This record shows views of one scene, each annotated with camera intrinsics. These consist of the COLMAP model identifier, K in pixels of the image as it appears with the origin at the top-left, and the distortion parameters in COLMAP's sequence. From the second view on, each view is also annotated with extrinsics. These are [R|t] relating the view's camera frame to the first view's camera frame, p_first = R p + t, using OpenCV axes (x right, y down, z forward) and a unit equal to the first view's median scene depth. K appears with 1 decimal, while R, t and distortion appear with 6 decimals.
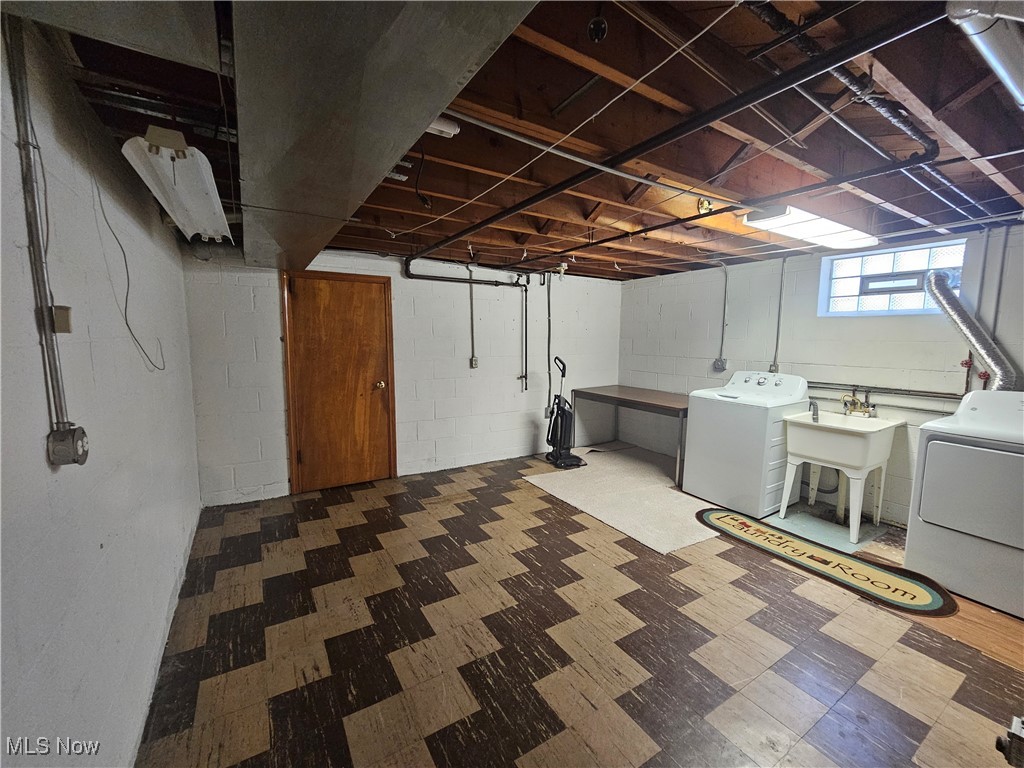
lens RADIAL K [[420.0, 0, 513.0], [0, 420.0, 385.7], [0, 0, 1]] dist [-0.001096, 0.000306]
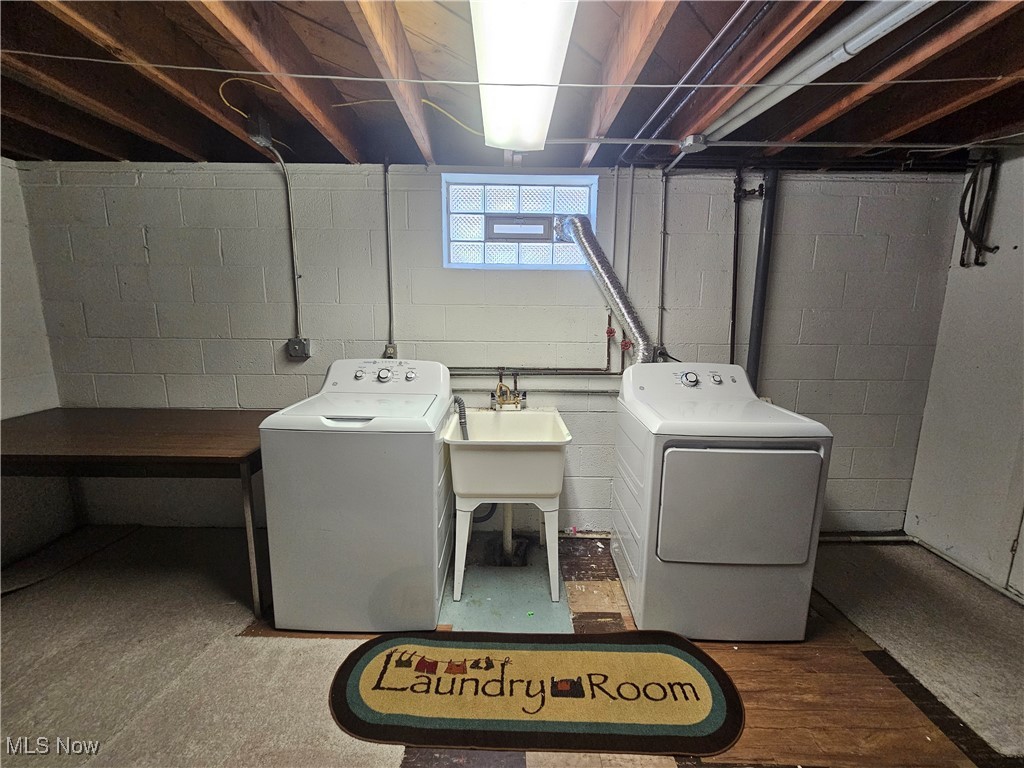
lens RADIAL K [[420.0, 0, 508.5], [0, 420.0, 386.1], [0, 0, 1]] dist [-0.001096, 0.000306]
pose [[0.529029, -0.145099, 0.836107, 0.221048], [0.095218, 0.989201, 0.111419, -0.049012], [-0.843245, 0.020668, 0.537132, 0.612593]]
